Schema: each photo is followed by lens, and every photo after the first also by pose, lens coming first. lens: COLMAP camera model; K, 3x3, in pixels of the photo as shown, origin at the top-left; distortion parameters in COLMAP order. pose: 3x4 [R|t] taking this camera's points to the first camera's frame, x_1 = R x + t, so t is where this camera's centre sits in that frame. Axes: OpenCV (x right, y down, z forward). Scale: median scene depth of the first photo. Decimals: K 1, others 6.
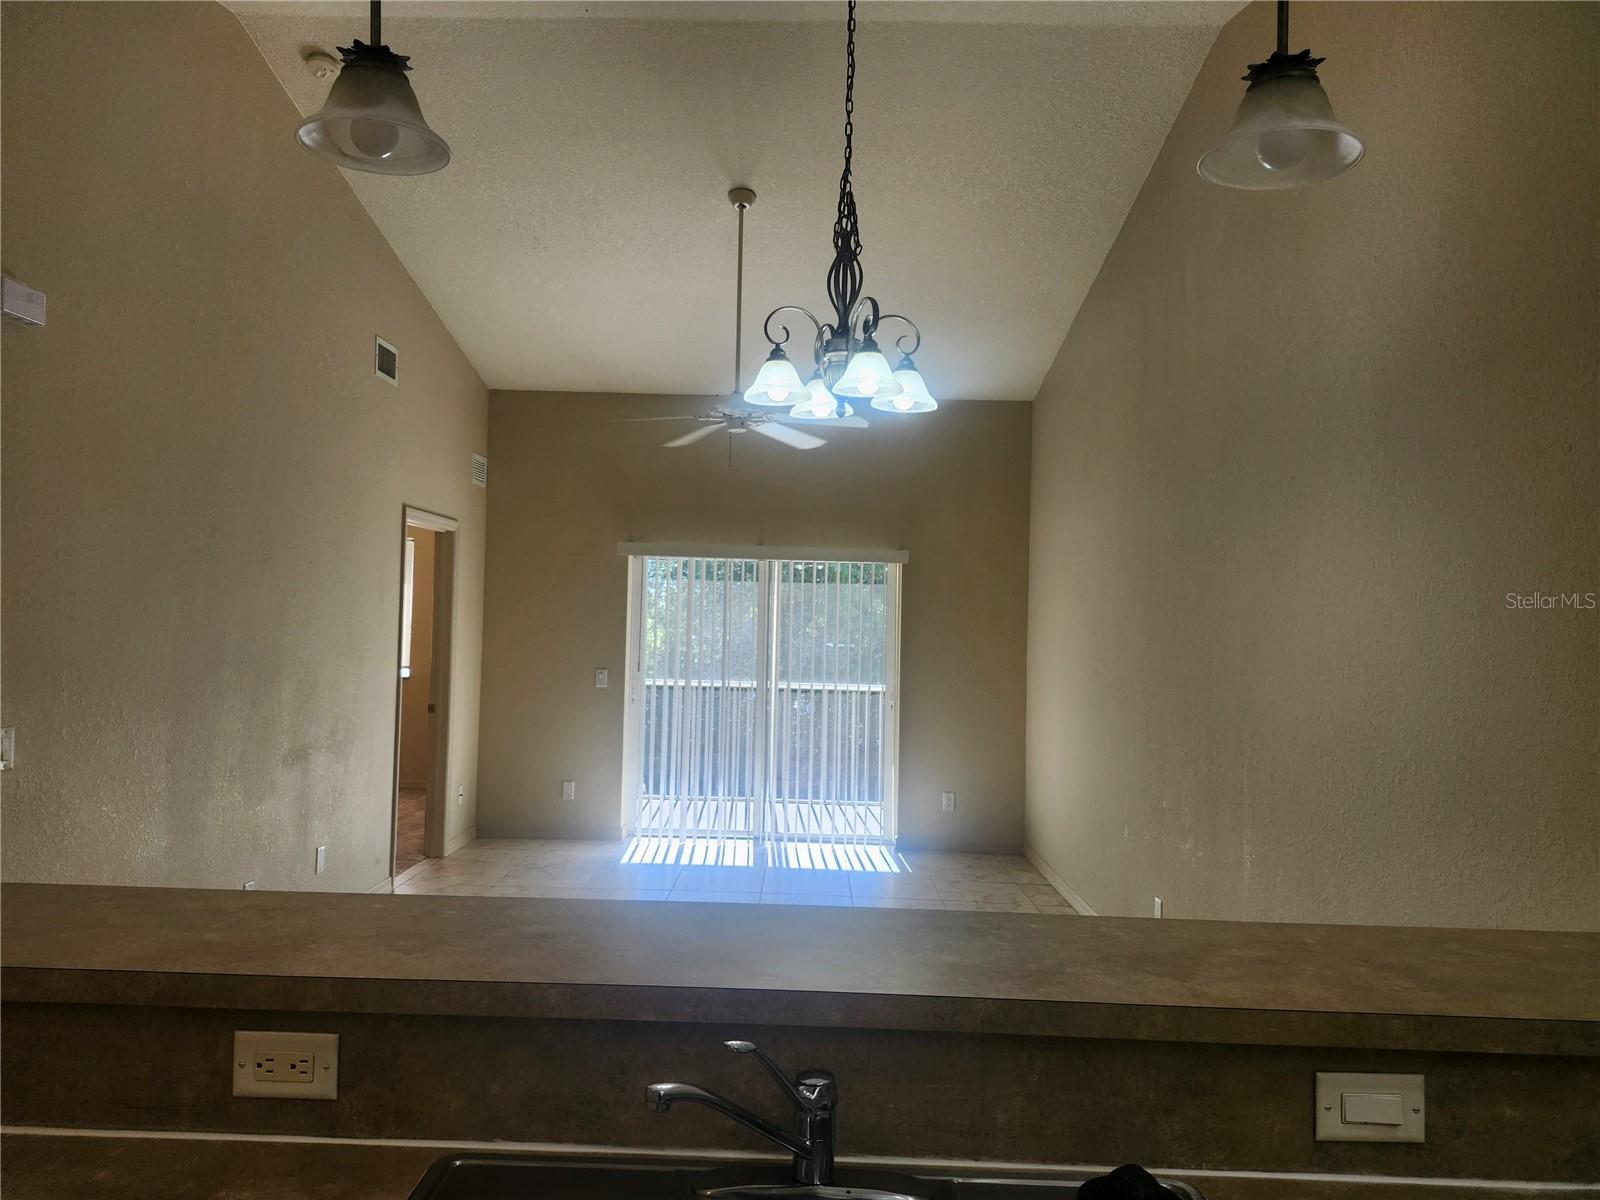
lens RADIAL K [[1114.8, 0, 762.2], [0, 1114.8, 609.2], [0, 0, 1]] dist [0.060287, -0.060881]
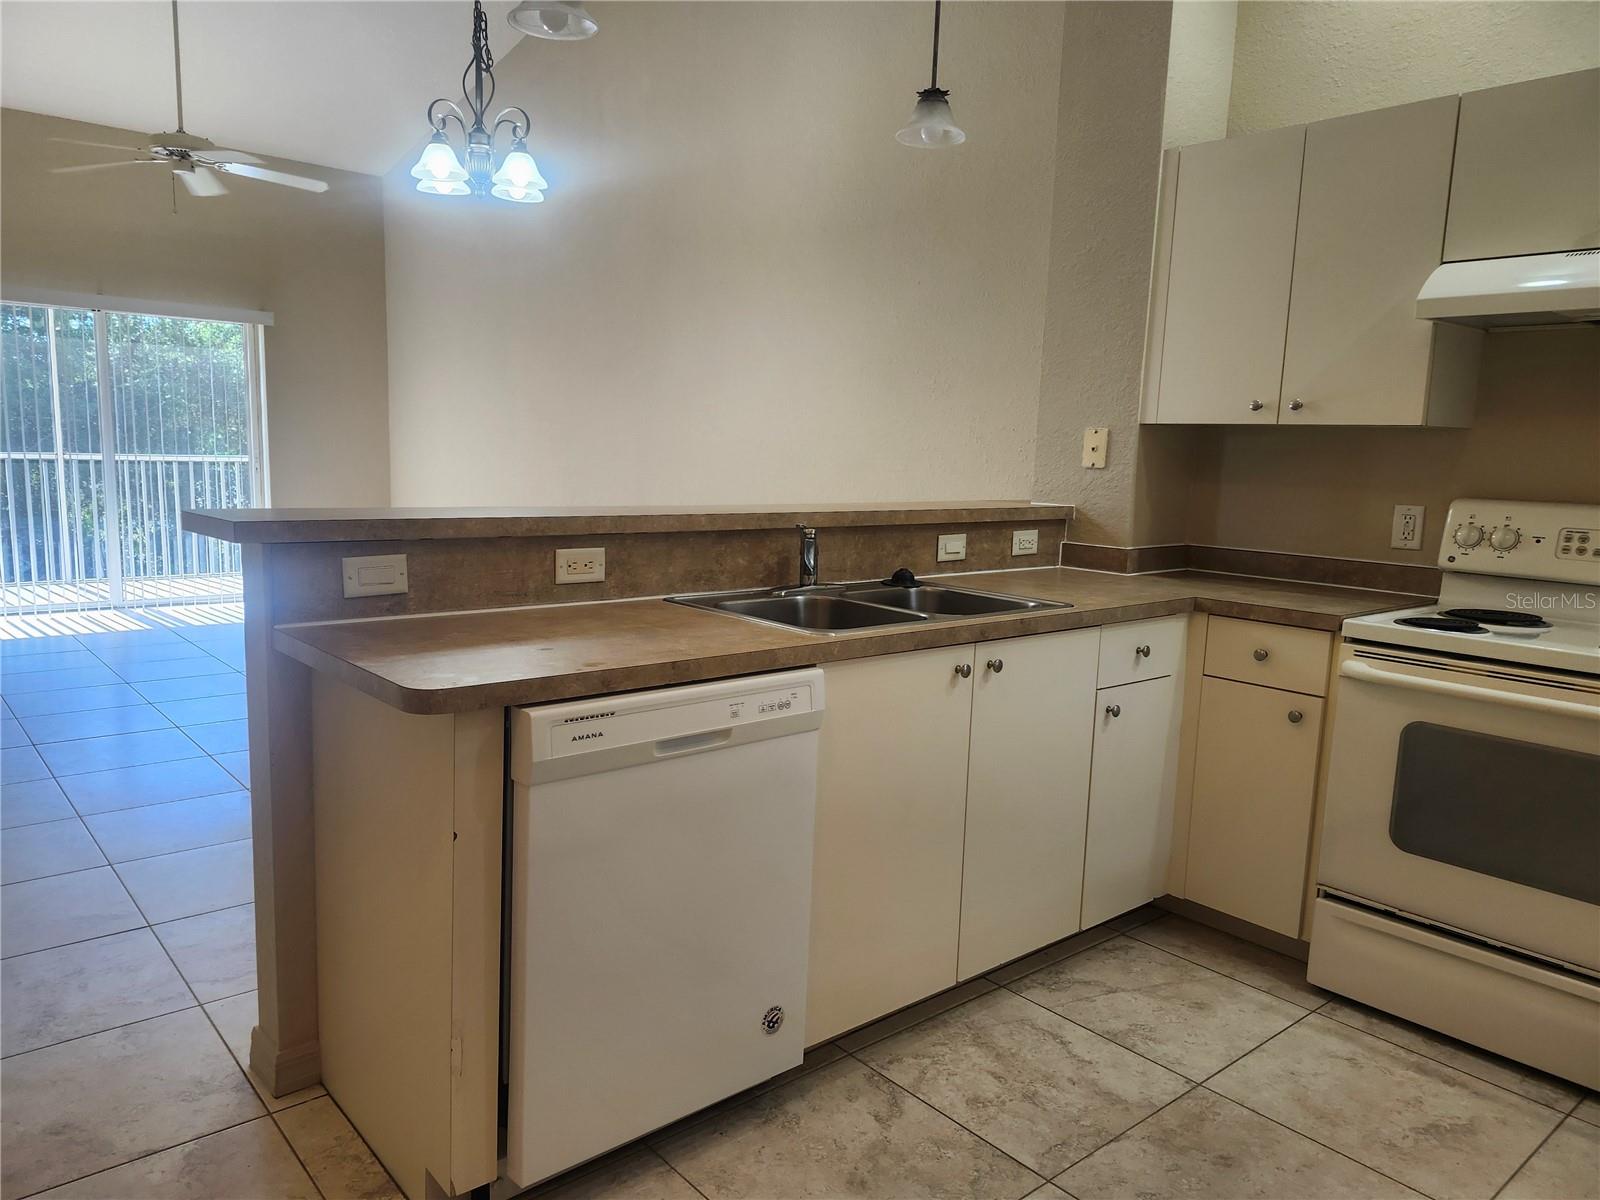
lens RADIAL K [[1114.8, 0, 774.4], [0, 1114.8, 608.6], [0, 0, 1]] dist [0.060287, -0.060881]
pose [[0.739612, -0.099537, 0.665632, -1.363806], [-0.023401, 0.984602, 0.173236, 0.139533], [-0.672626, -0.143704, 0.725895, -0.546605]]
